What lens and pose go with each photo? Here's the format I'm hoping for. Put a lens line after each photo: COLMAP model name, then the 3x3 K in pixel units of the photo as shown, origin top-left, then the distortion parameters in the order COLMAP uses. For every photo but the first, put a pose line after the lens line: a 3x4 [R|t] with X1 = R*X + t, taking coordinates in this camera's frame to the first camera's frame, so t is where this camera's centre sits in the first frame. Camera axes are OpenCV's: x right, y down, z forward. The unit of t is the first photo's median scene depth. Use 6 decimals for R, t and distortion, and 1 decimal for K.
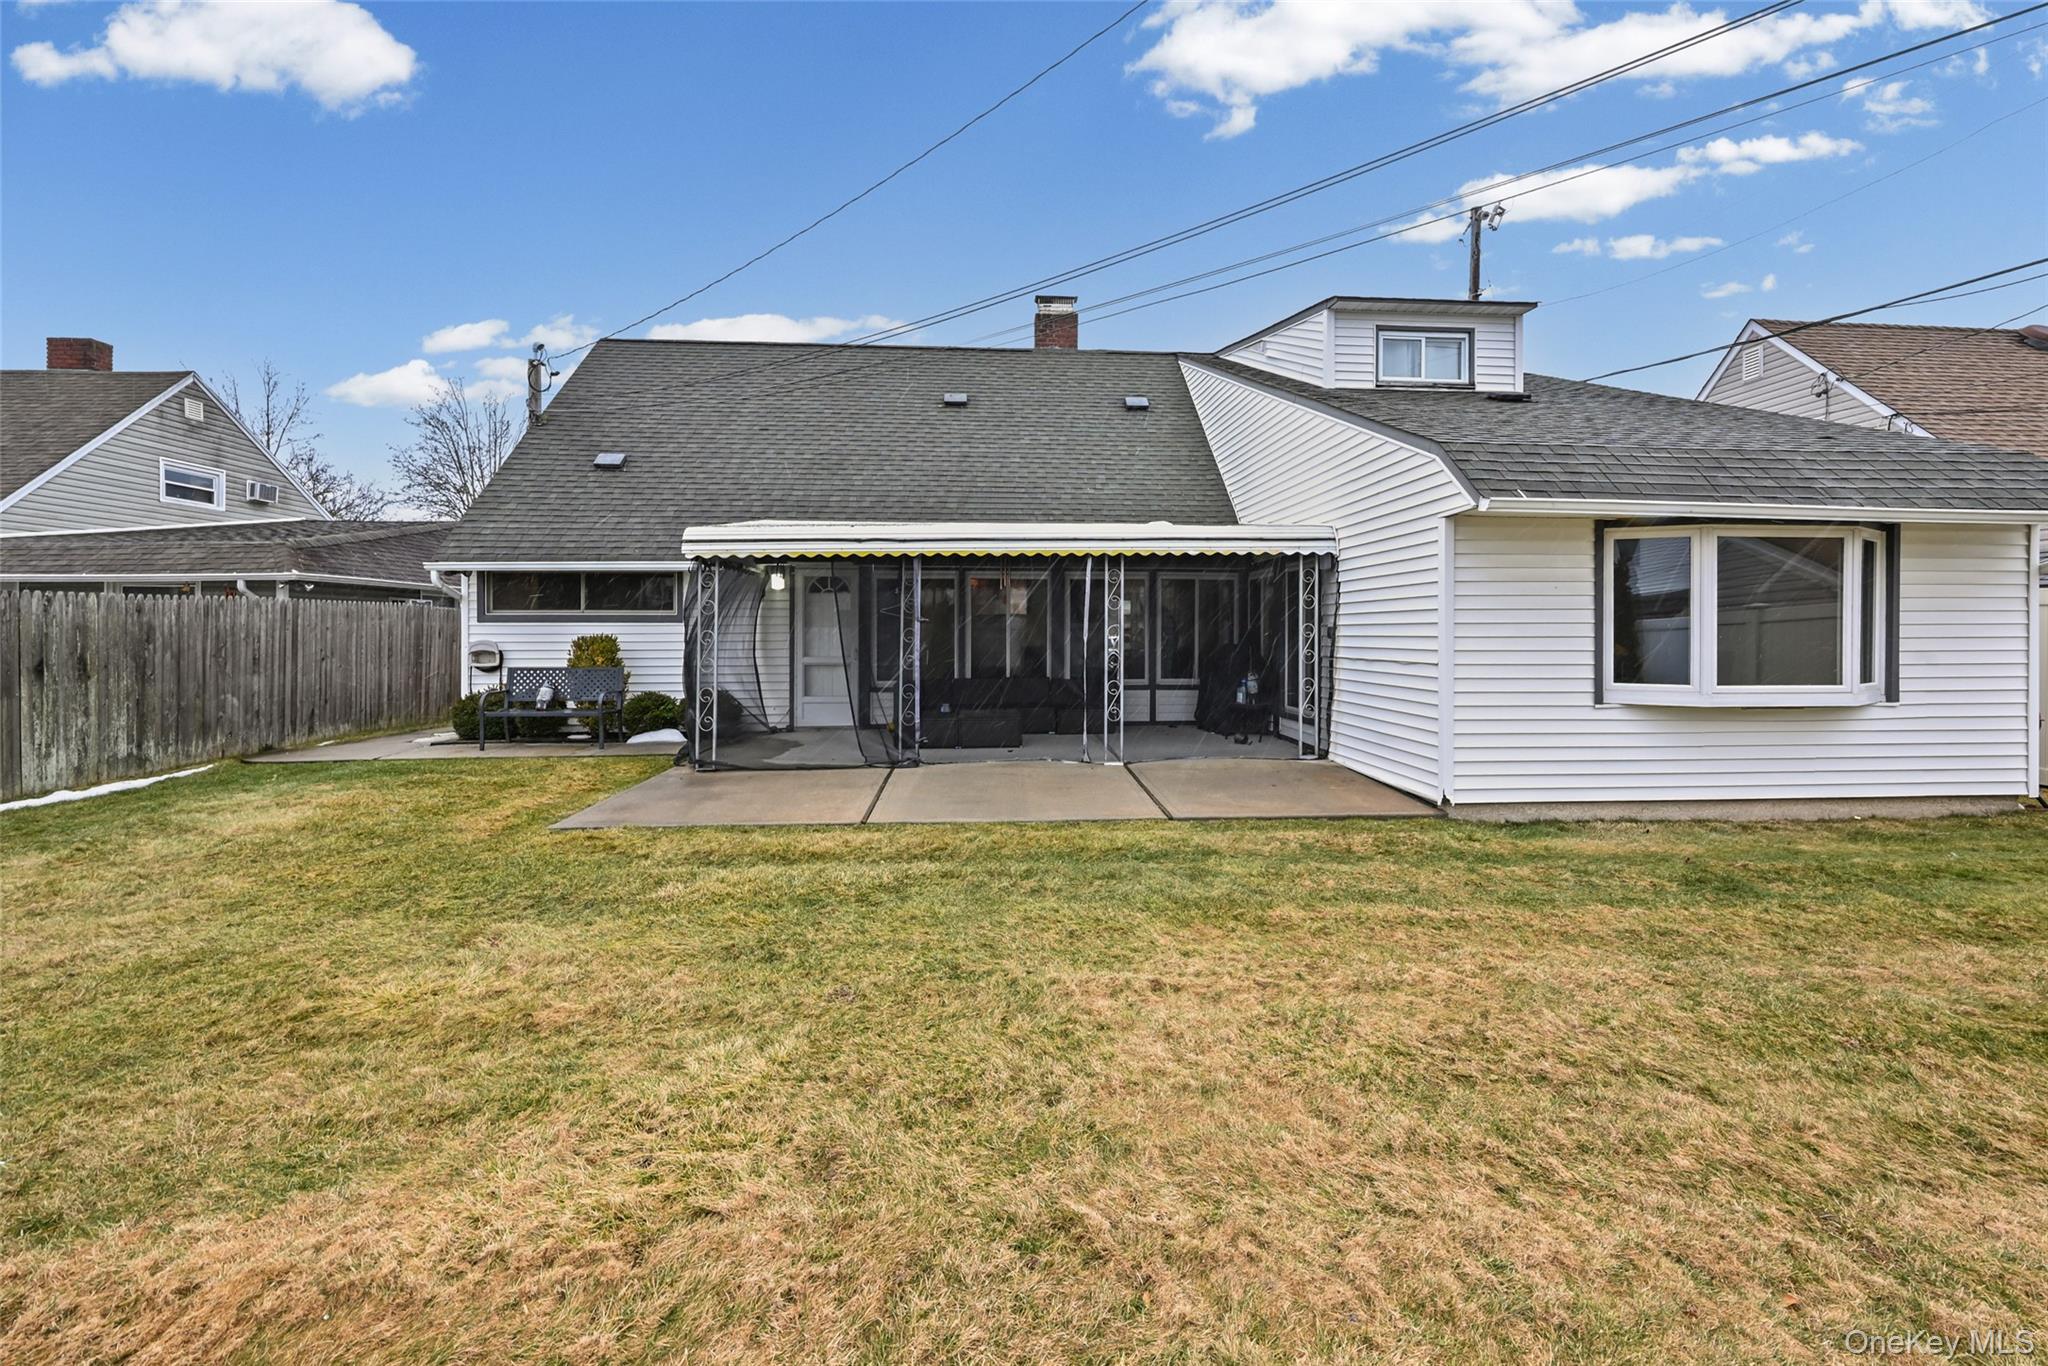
lens RADIAL K [[851.1, 0, 1023.0], [0, 851.1, 652.1], [0, 0, 1]] dist [-0.001900, -0.000071]
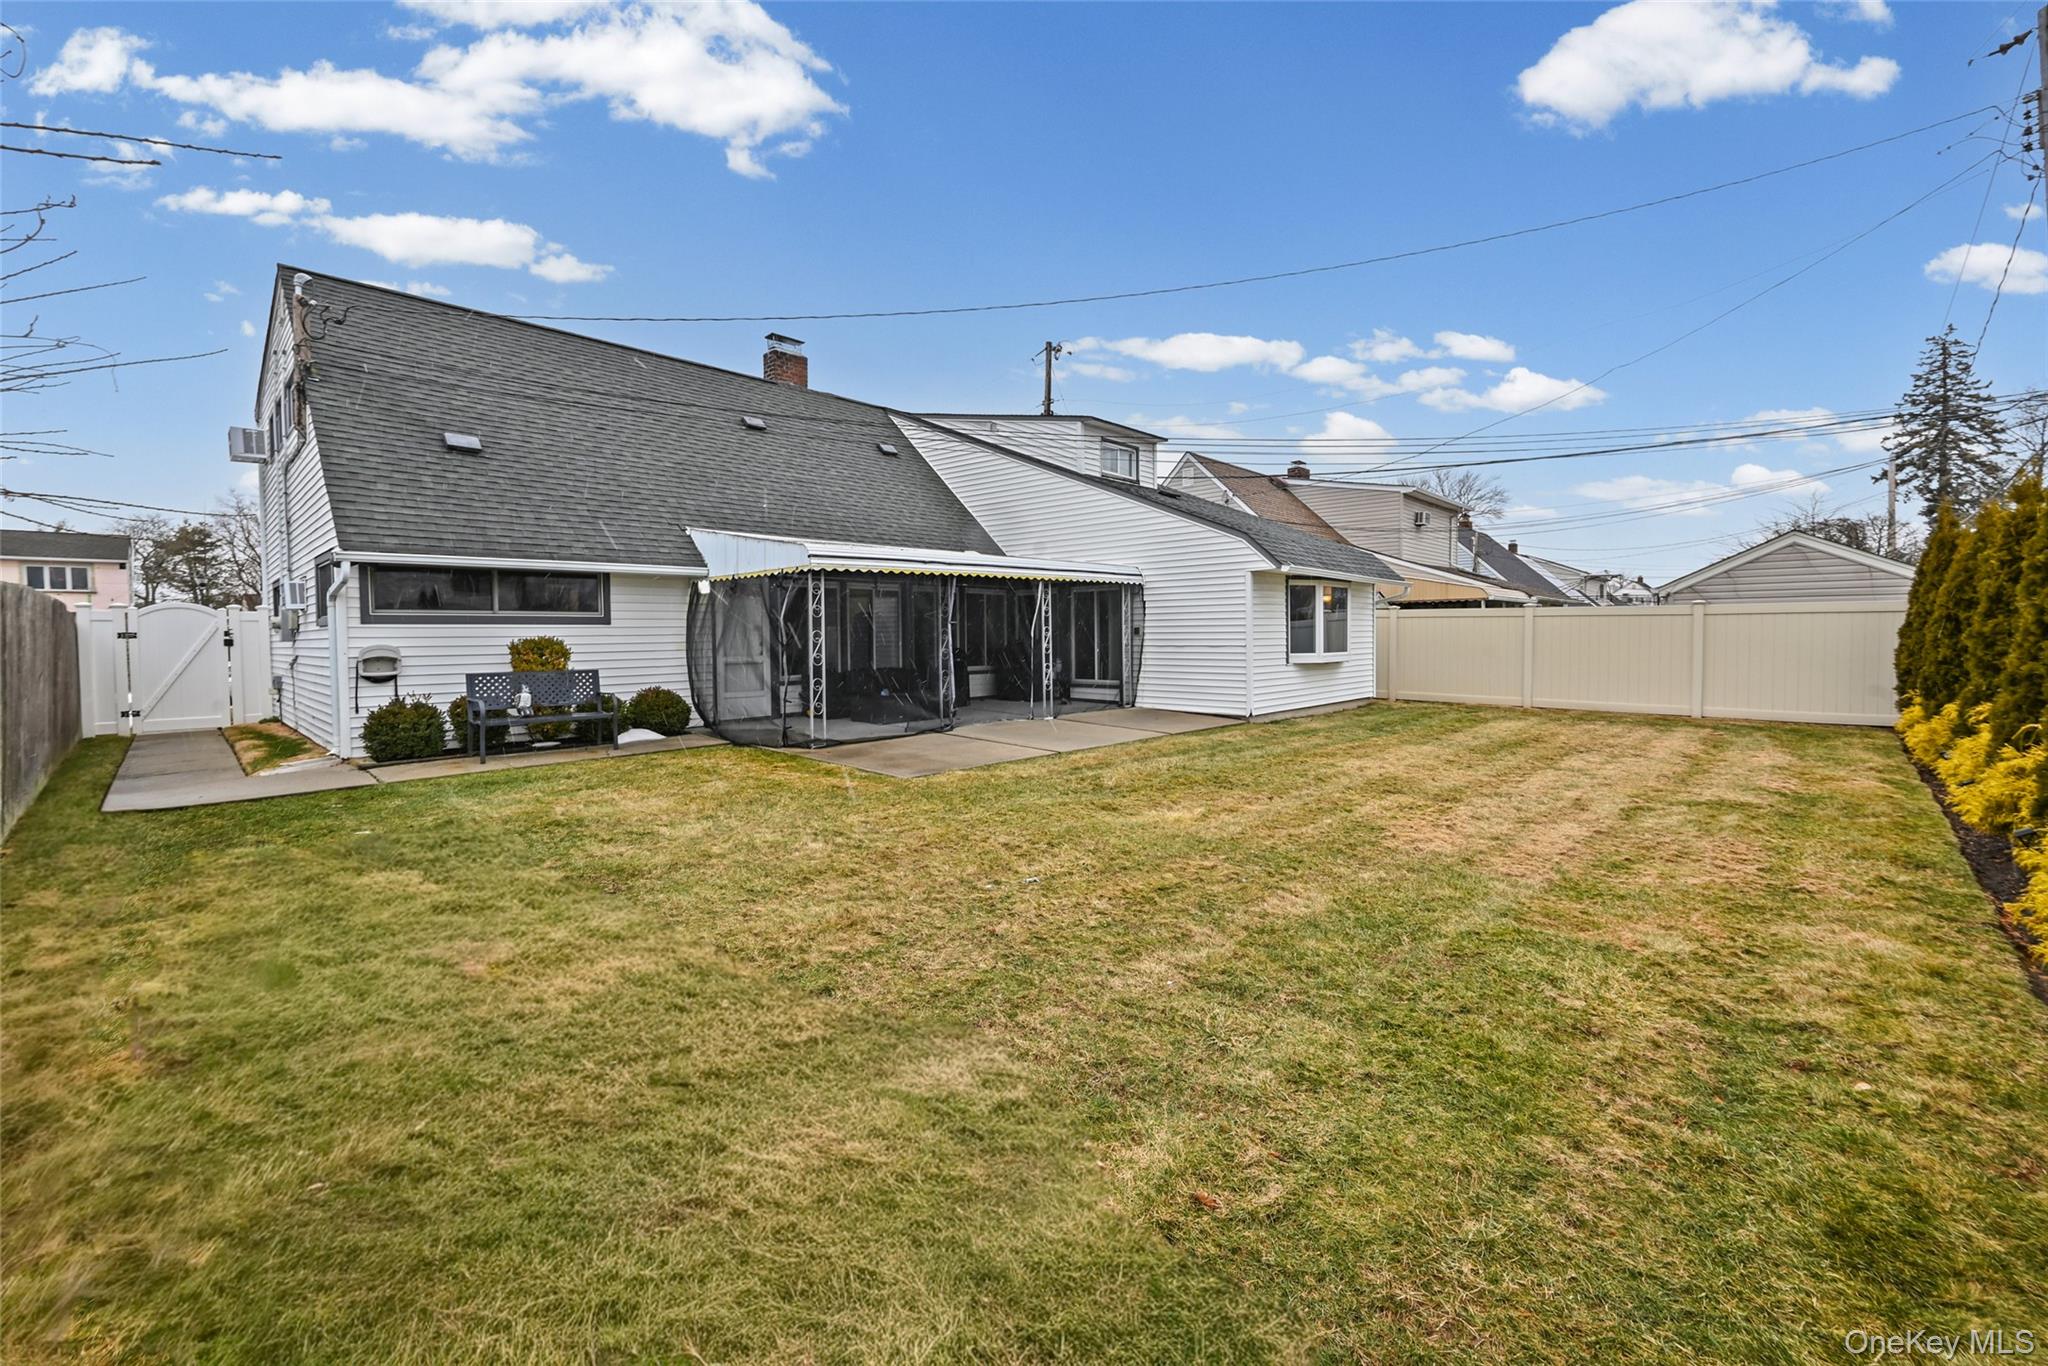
lens RADIAL K [[818.9, 0, 1024.0], [0, 818.9, 683.0], [0, 0, 1]] dist [-0.000221, 0.000022]
pose [[0.743382, -0.045539, 0.667315, -0.698048], [0.023920, 0.998851, 0.041517, 0.005509], [-0.668439, -0.014901, 0.743617, -0.041711]]
